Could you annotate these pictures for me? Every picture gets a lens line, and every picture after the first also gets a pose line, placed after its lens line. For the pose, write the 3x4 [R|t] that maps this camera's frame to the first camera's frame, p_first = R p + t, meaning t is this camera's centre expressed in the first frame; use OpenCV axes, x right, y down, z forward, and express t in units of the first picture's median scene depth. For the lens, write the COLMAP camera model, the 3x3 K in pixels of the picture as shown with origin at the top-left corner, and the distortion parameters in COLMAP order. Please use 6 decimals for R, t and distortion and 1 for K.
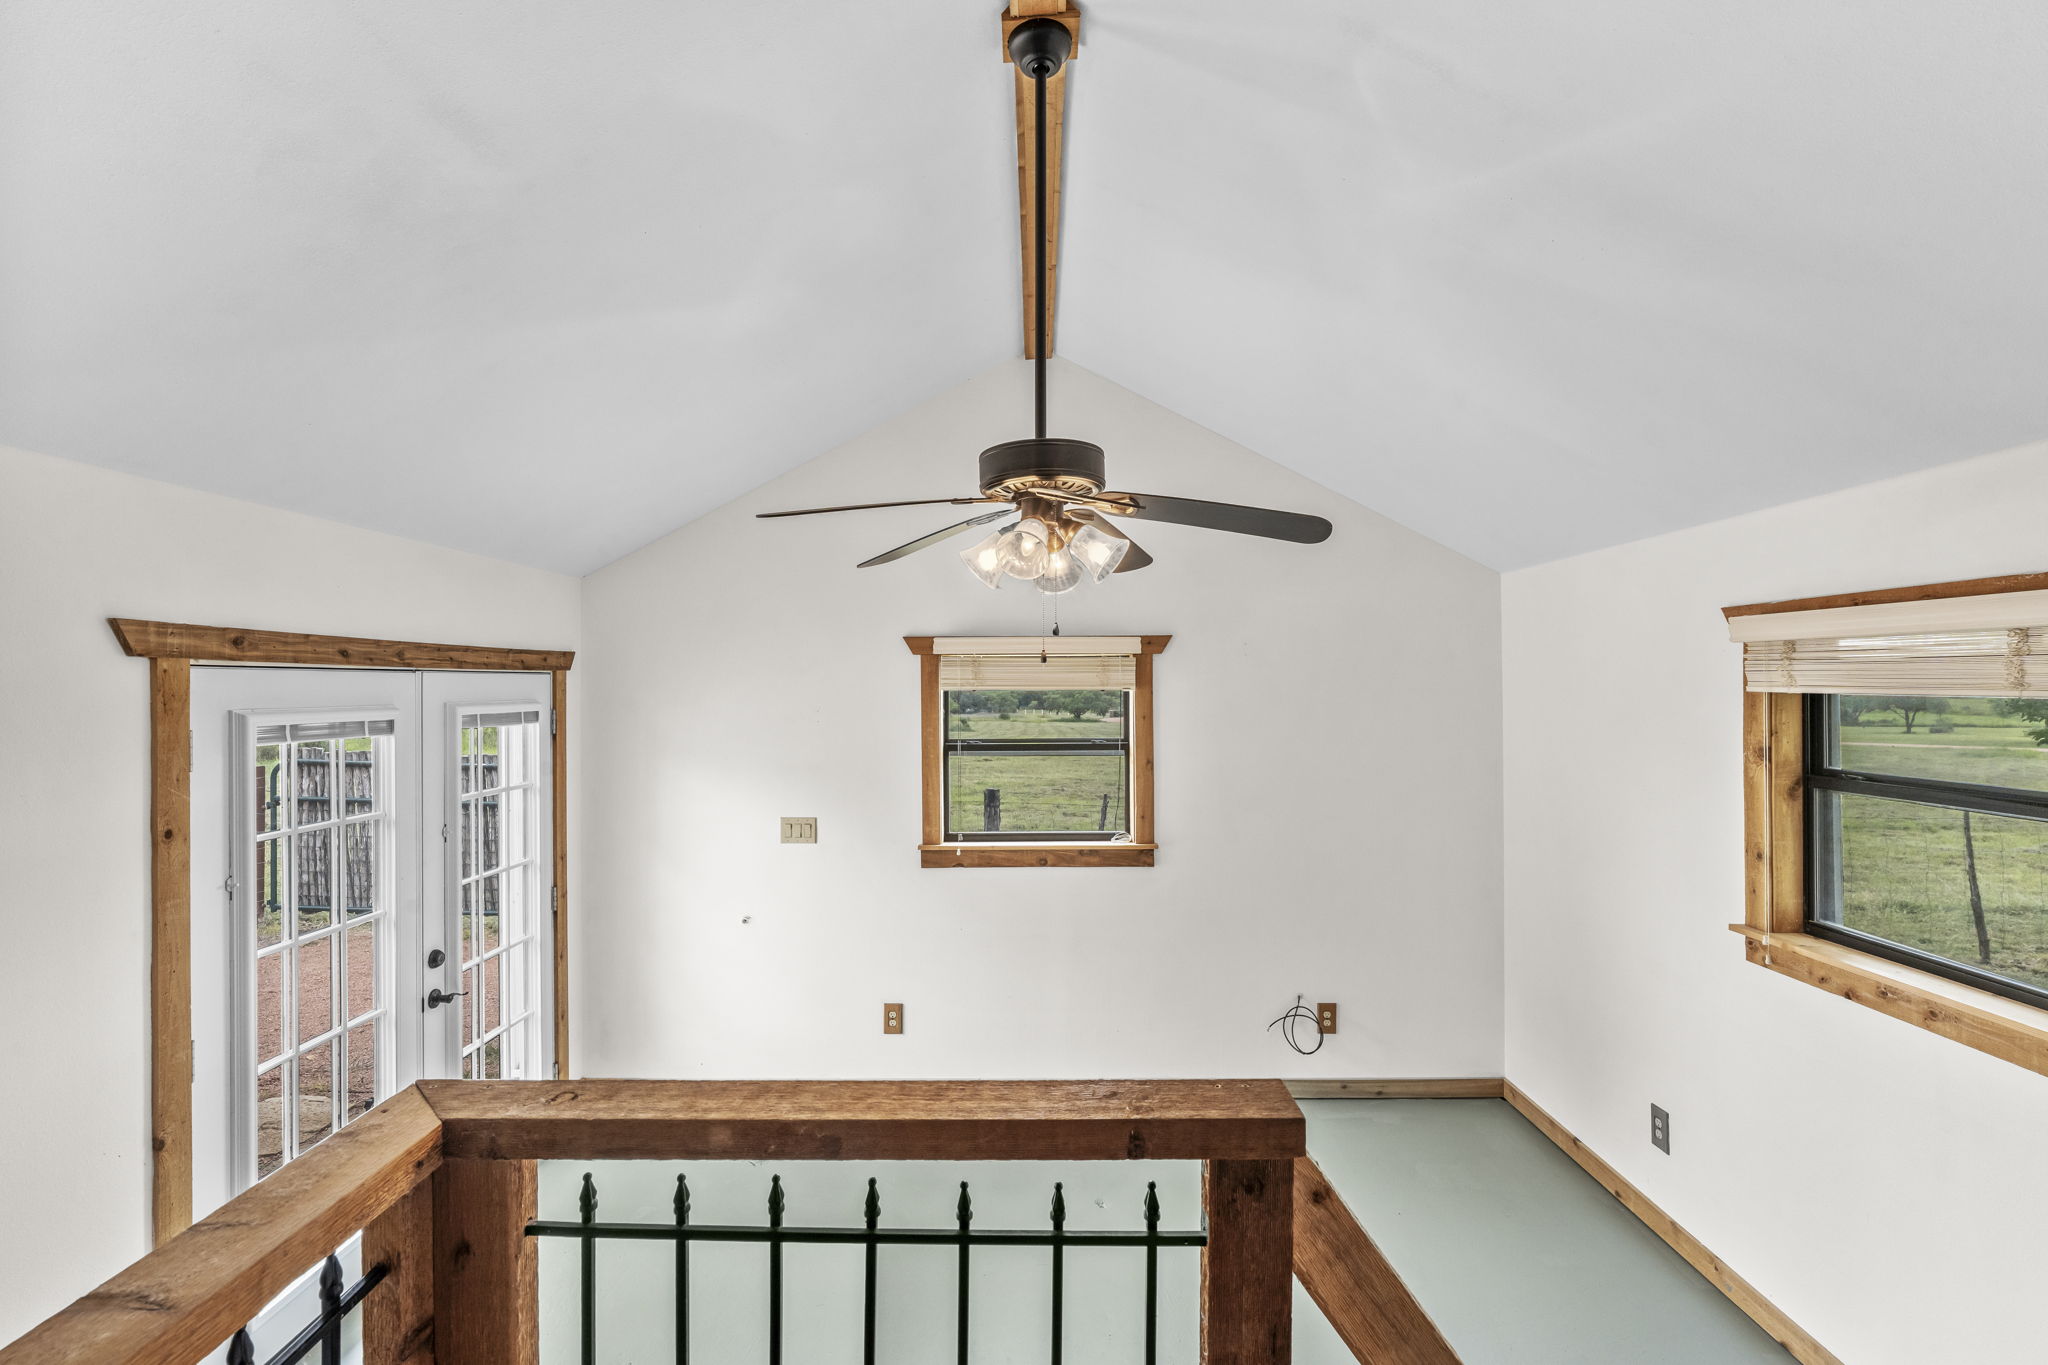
lens RADIAL K [[884.8, 0, 1005.3], [0, 884.8, 689.9], [0, 0, 1]] dist [-0.004509, 0.000127]
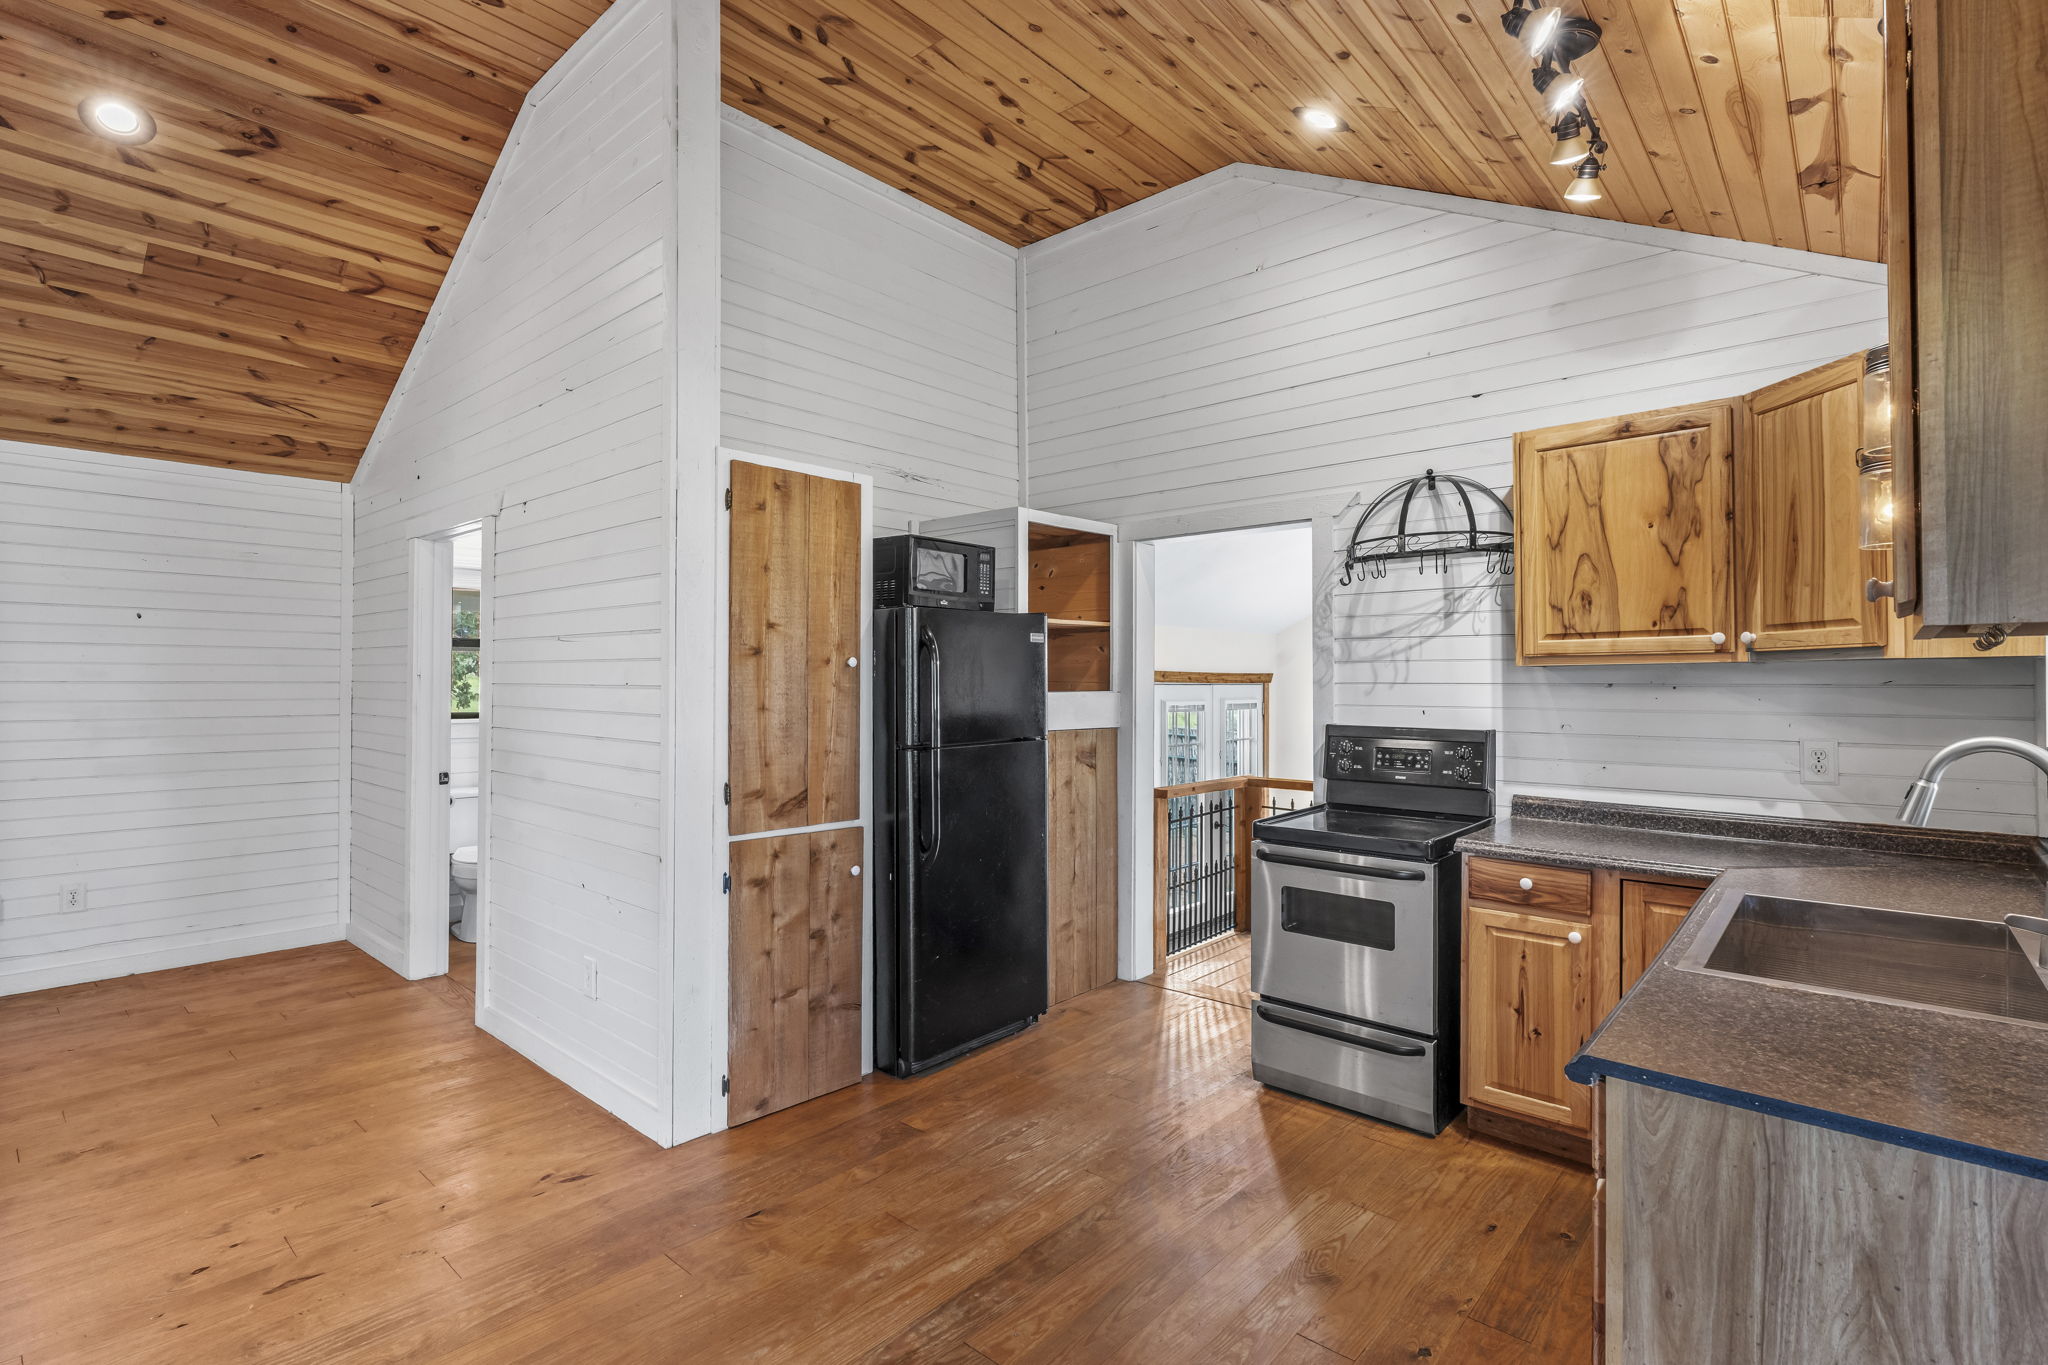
lens RADIAL K [[966.7, 0, 1027.9], [0, 966.7, 673.9], [0, 0, 1]] dist [-0.009369, 0.003390]
pose [[0.772667, -0.002522, -0.634806, 0.467700], [-0.003277, 0.999963, -0.007961, -0.021808], [0.634803, 0.008232, 0.772630, -1.031117]]
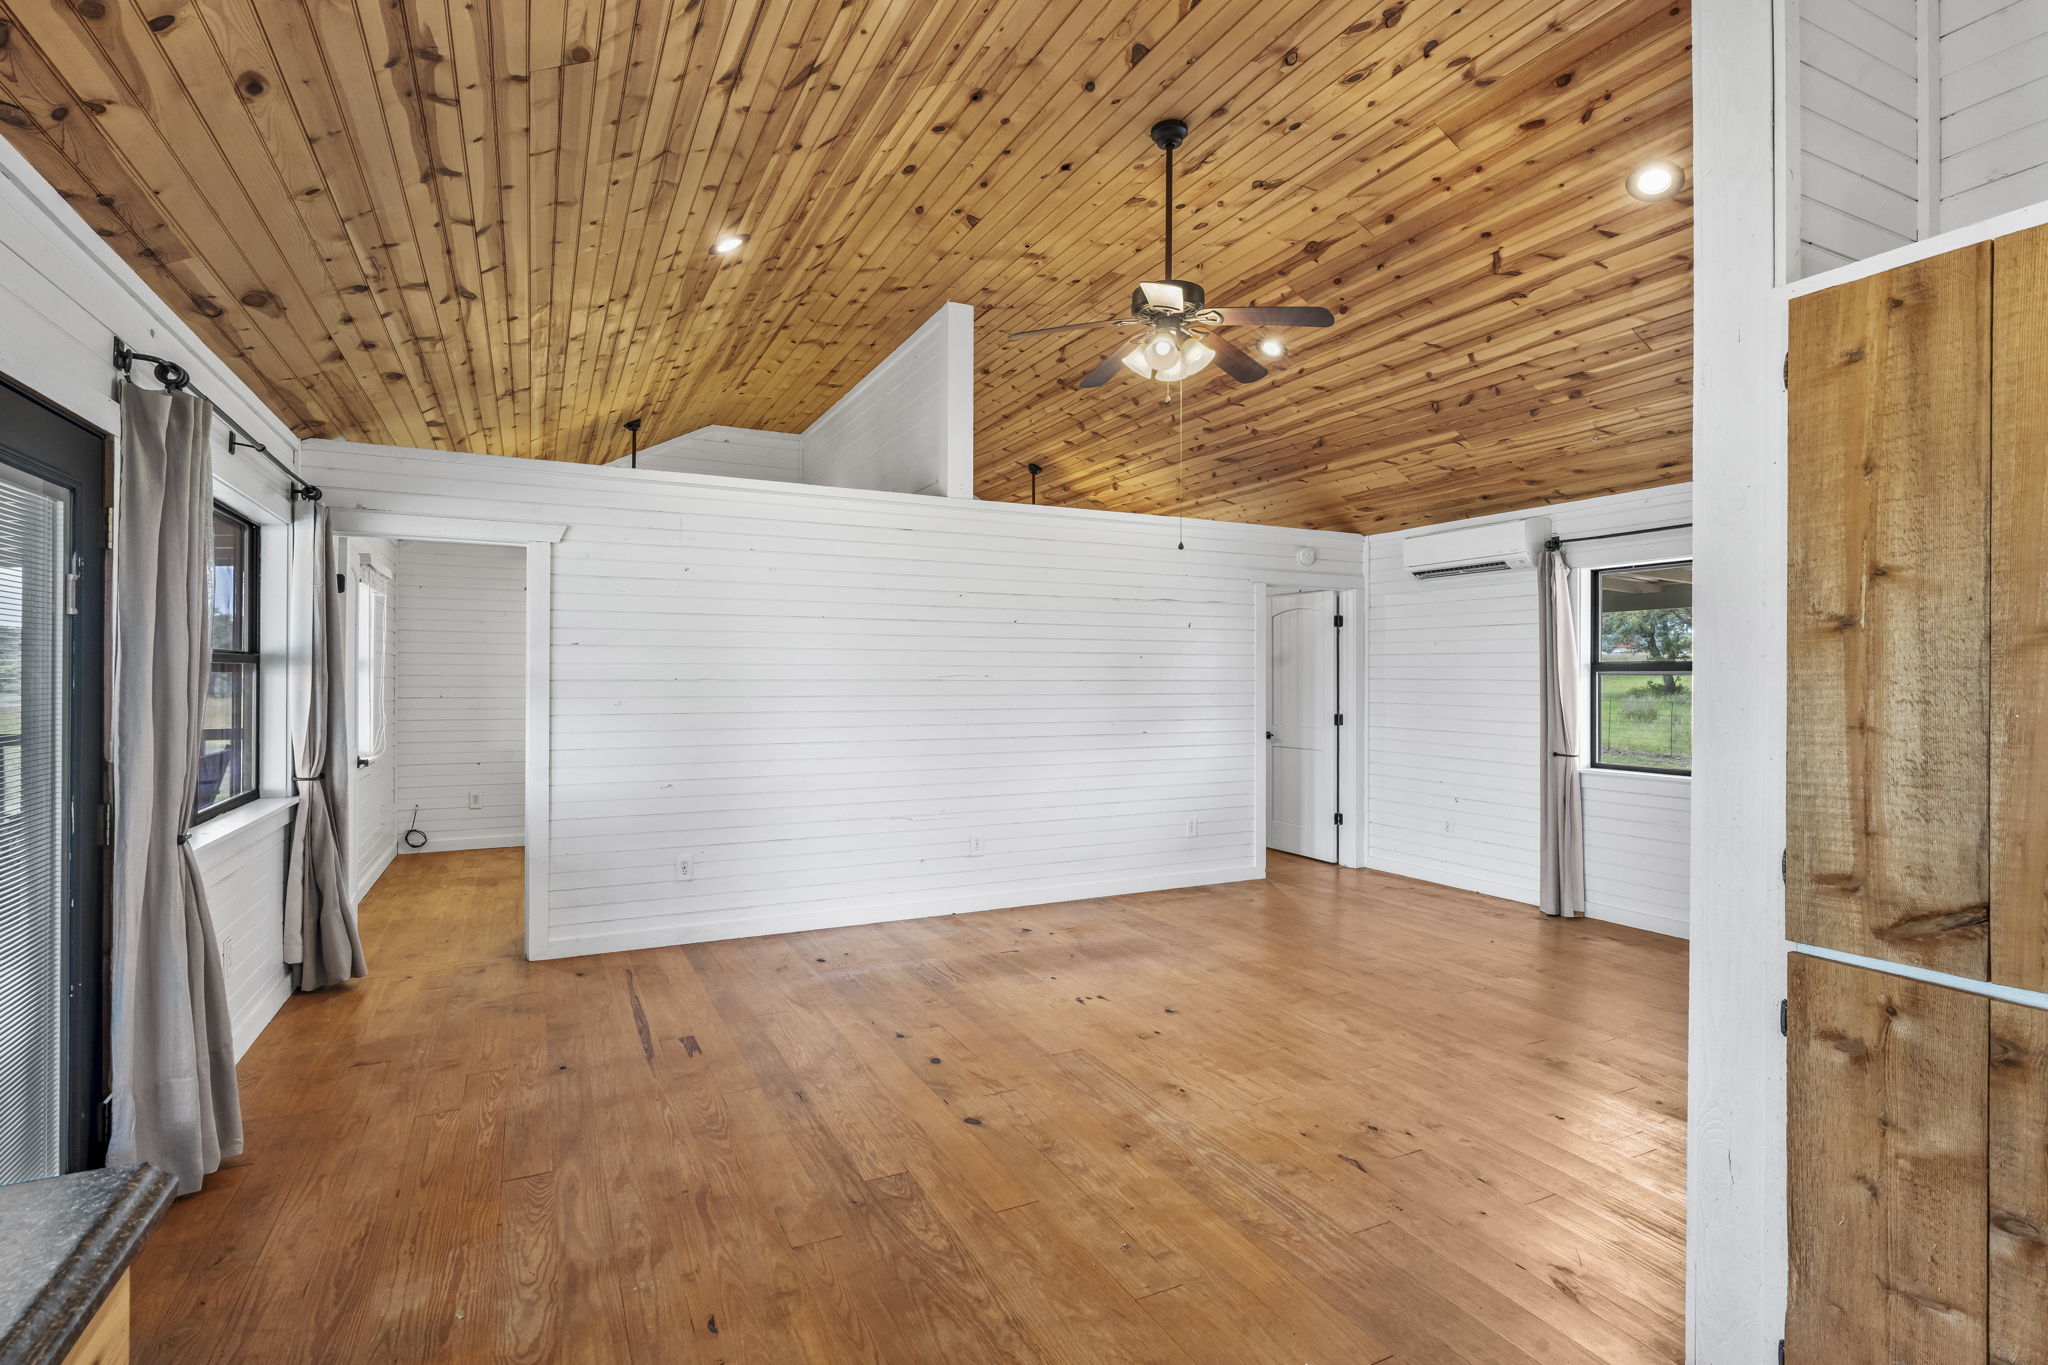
lens RADIAL K [[966.7, 0, 999.3], [0, 966.7, 676.5], [0, 0, 1]] dist [-0.009369, 0.003390]
pose [[-0.880917, -0.001643, -0.473268, 0.334901], [-0.000617, 0.999997, -0.002322, -0.020674], [0.473270, -0.001754, -0.880916, -0.360075]]
